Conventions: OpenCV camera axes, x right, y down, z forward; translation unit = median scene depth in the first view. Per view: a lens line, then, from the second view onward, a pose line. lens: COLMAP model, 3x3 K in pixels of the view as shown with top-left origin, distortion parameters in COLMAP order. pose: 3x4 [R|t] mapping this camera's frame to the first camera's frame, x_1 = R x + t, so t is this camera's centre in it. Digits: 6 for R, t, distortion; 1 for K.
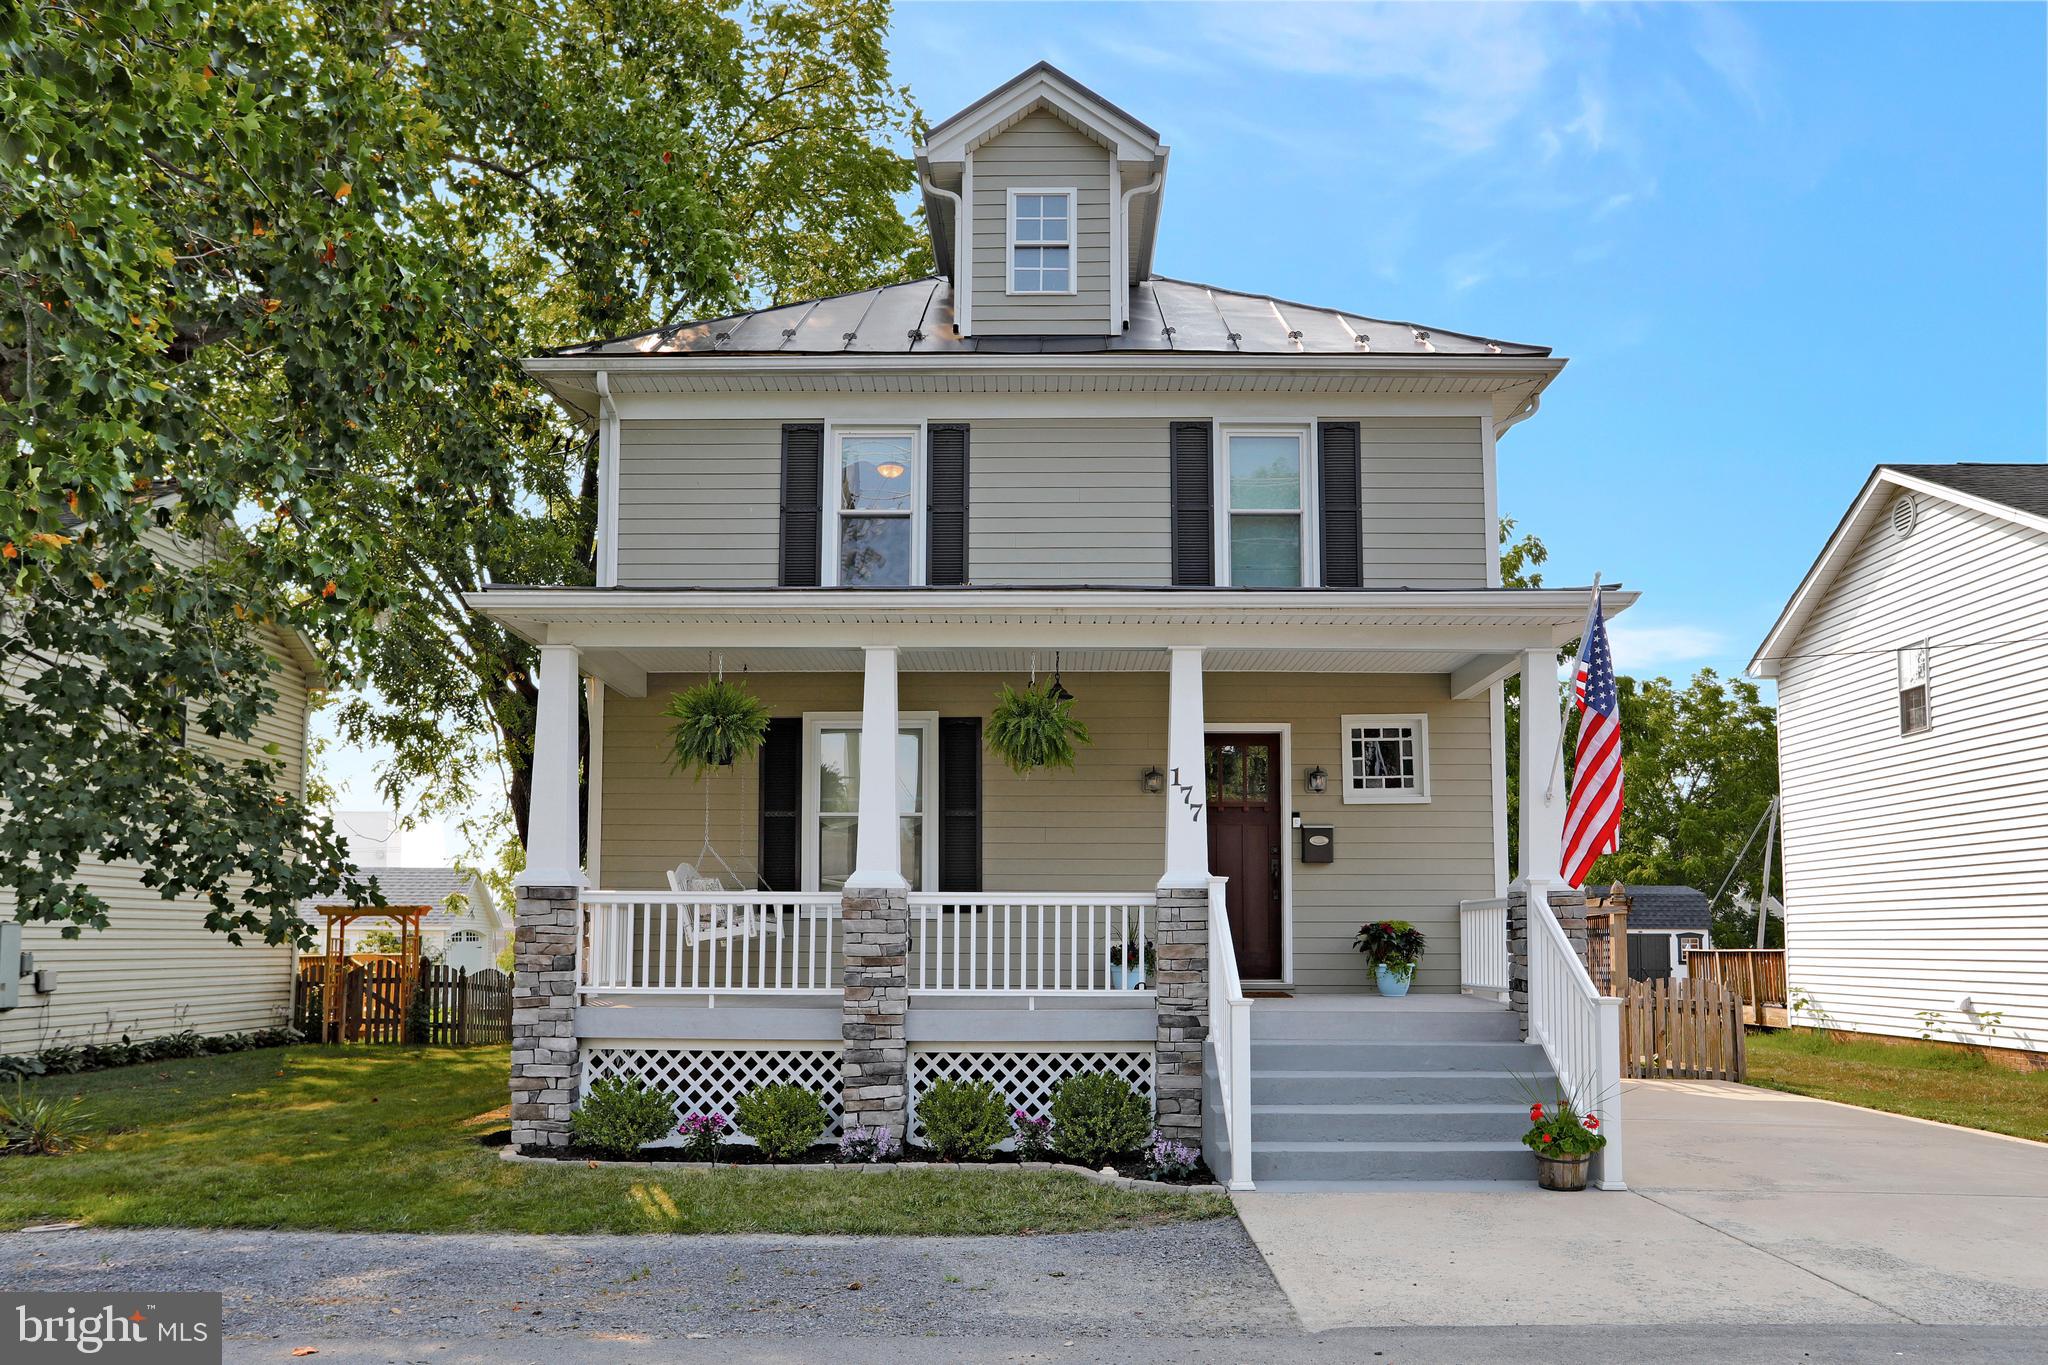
lens RADIAL K [[1519.1, 0, 1068.2], [0, 1519.1, 742.9], [0, 0, 1]] dist [-0.009849, 0.015219]
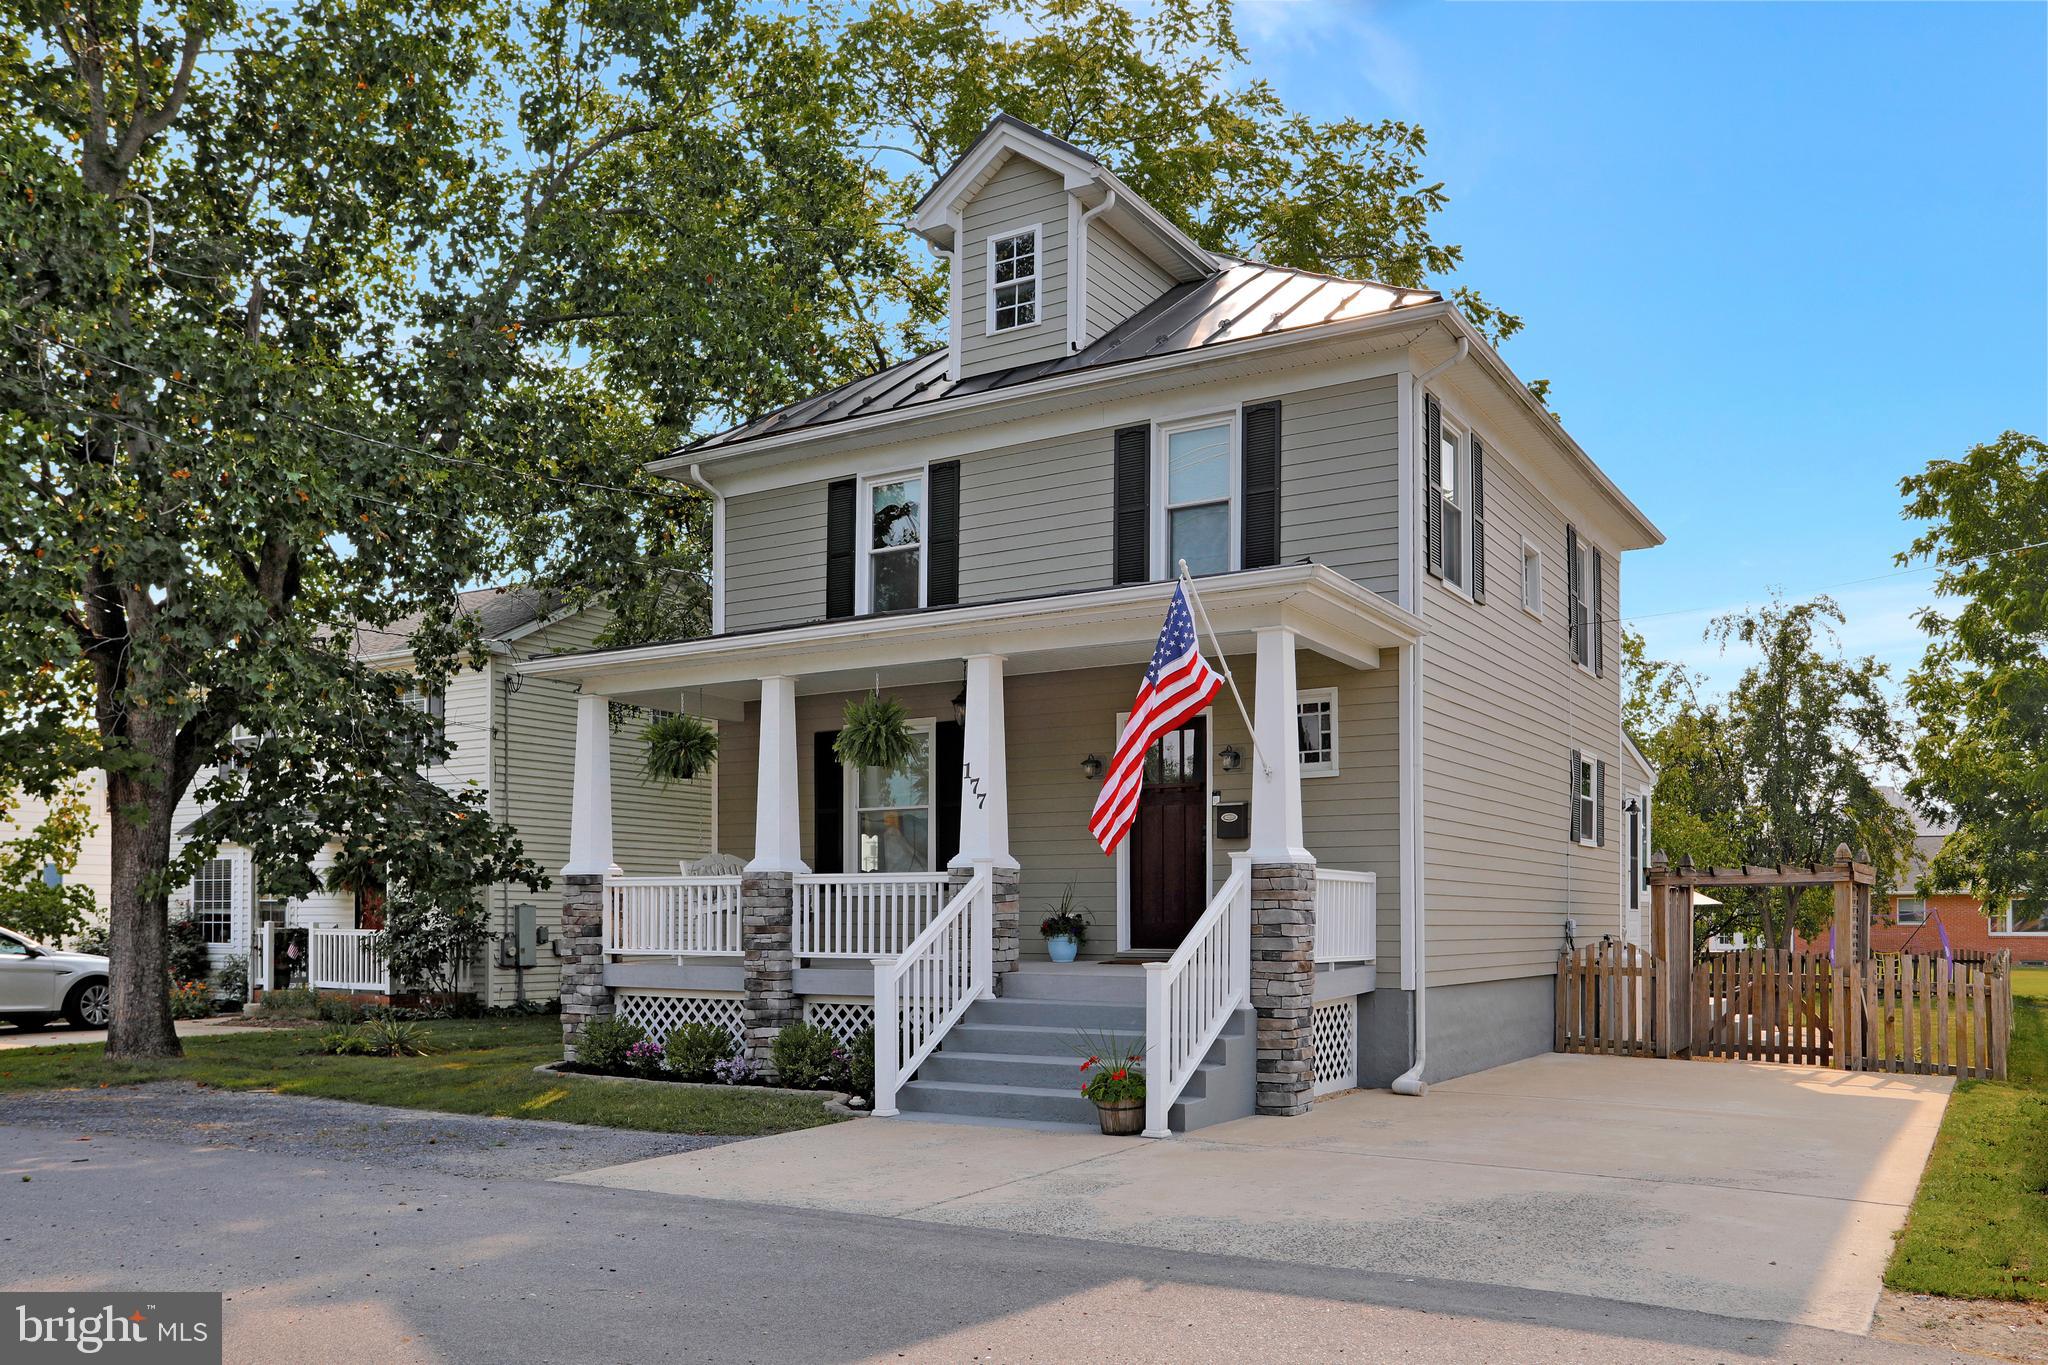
lens RADIAL K [[1594.8, 0, 1108.2], [0, 1594.8, 826.4], [0, 0, 1]] dist [-0.035590, 0.006109]
pose [[0.869703, -0.032104, -0.492530, 0.745653], [0.067378, 0.996263, 0.054037, 0.006713], [0.488955, -0.080181, 0.868616, 0.004330]]
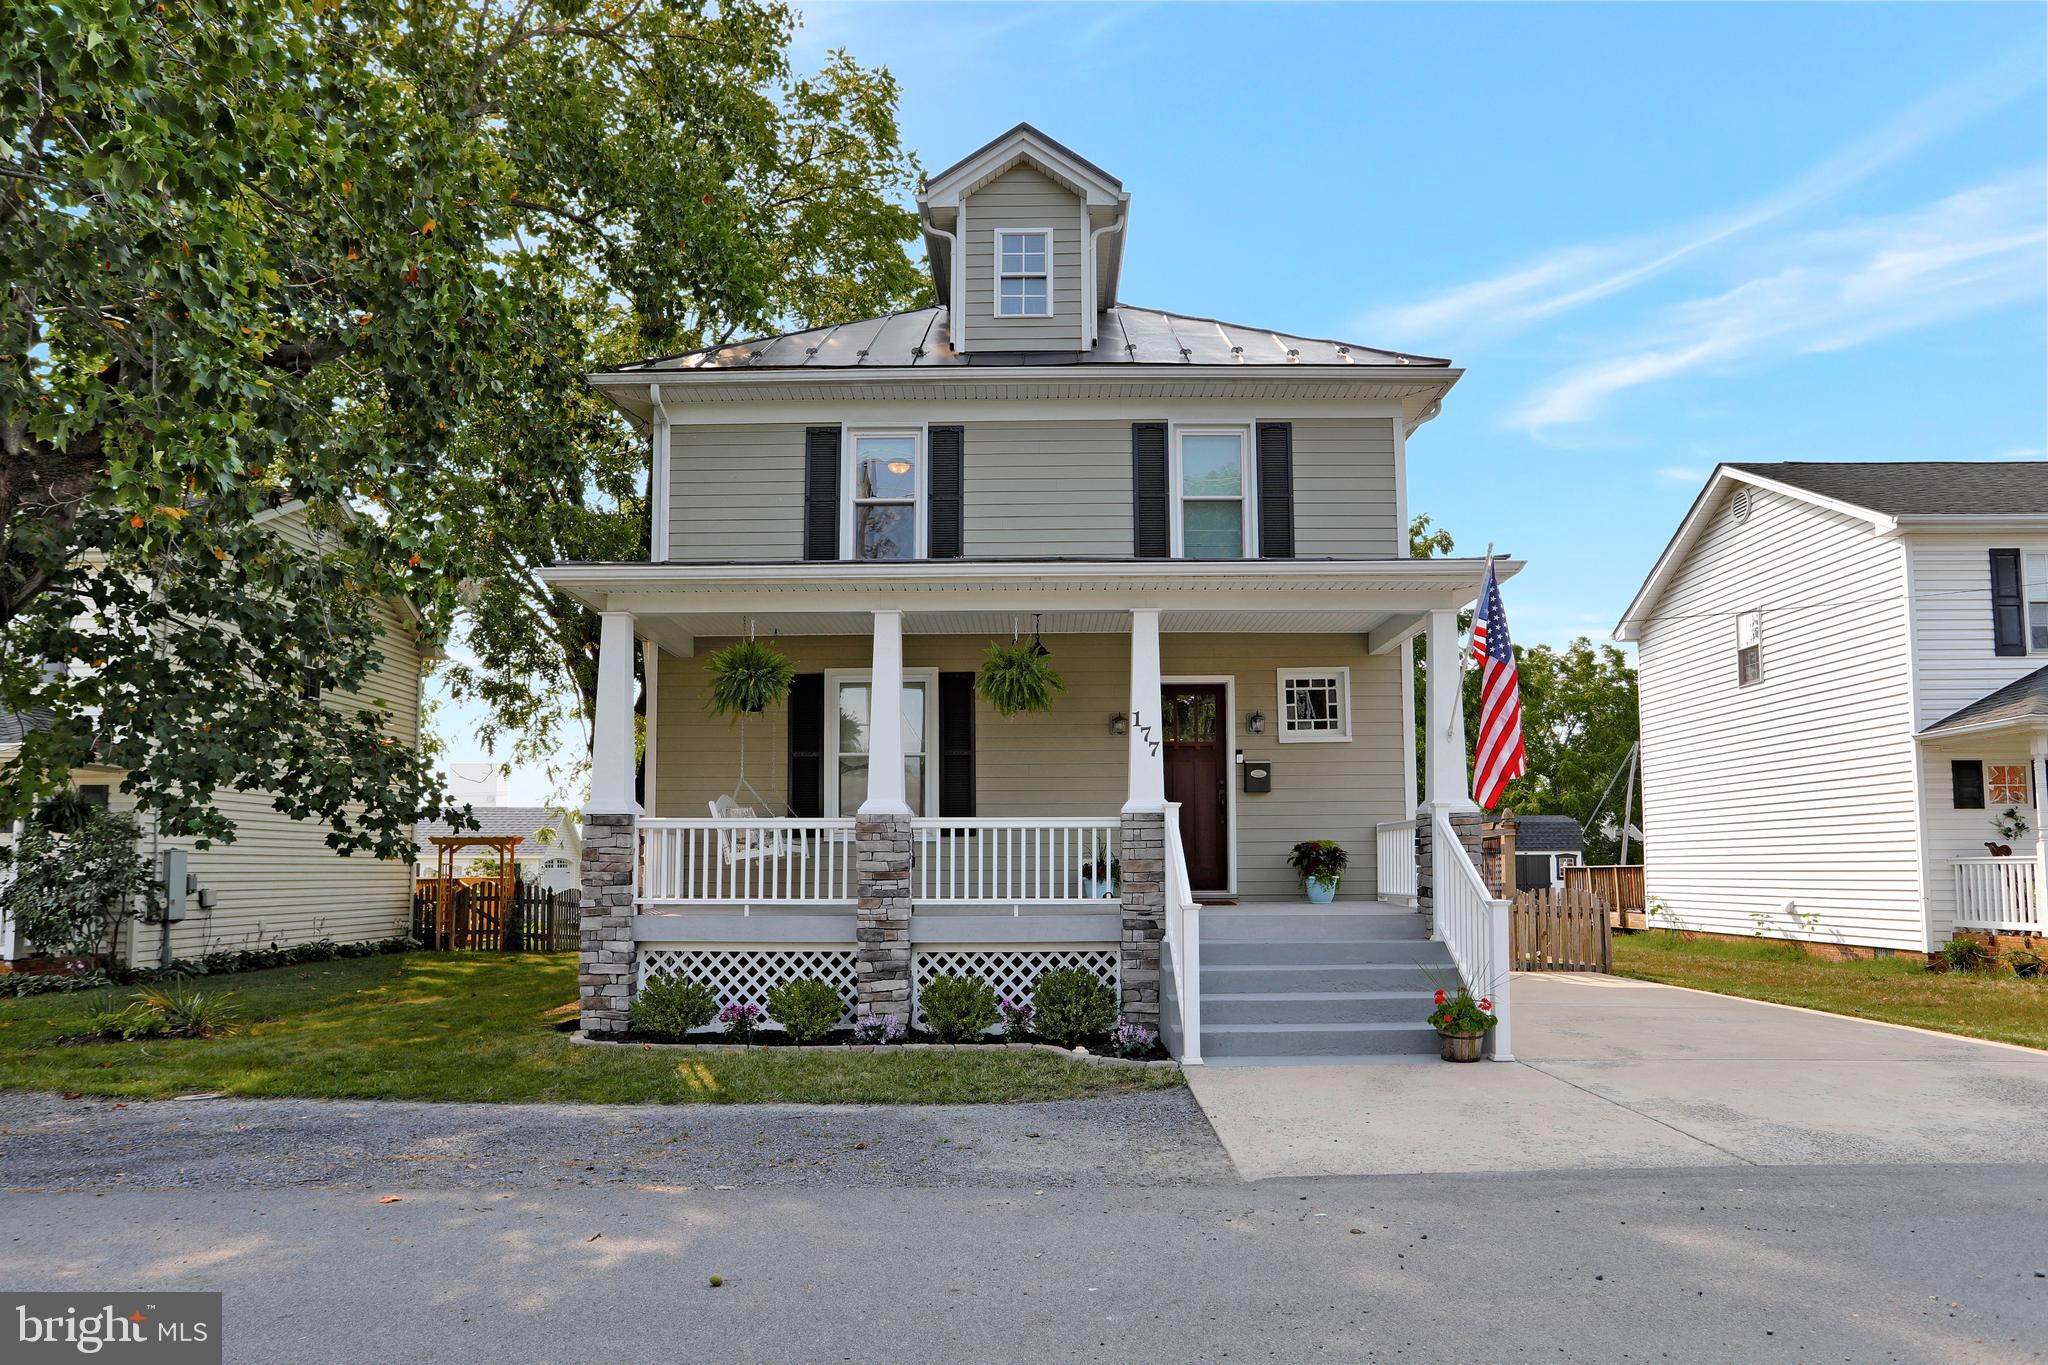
lens RADIAL K [[1255.8, 0, 1061.9], [0, 1255.8, 716.2], [0, 0, 1]] dist [-0.039042, 0.008063]
pose [[0.999972, -0.006031, 0.004447, 0.007960], [0.005985, 0.999930, 0.010250, 0.009484], [-0.004509, -0.010223, 0.999938, 0.020453]]
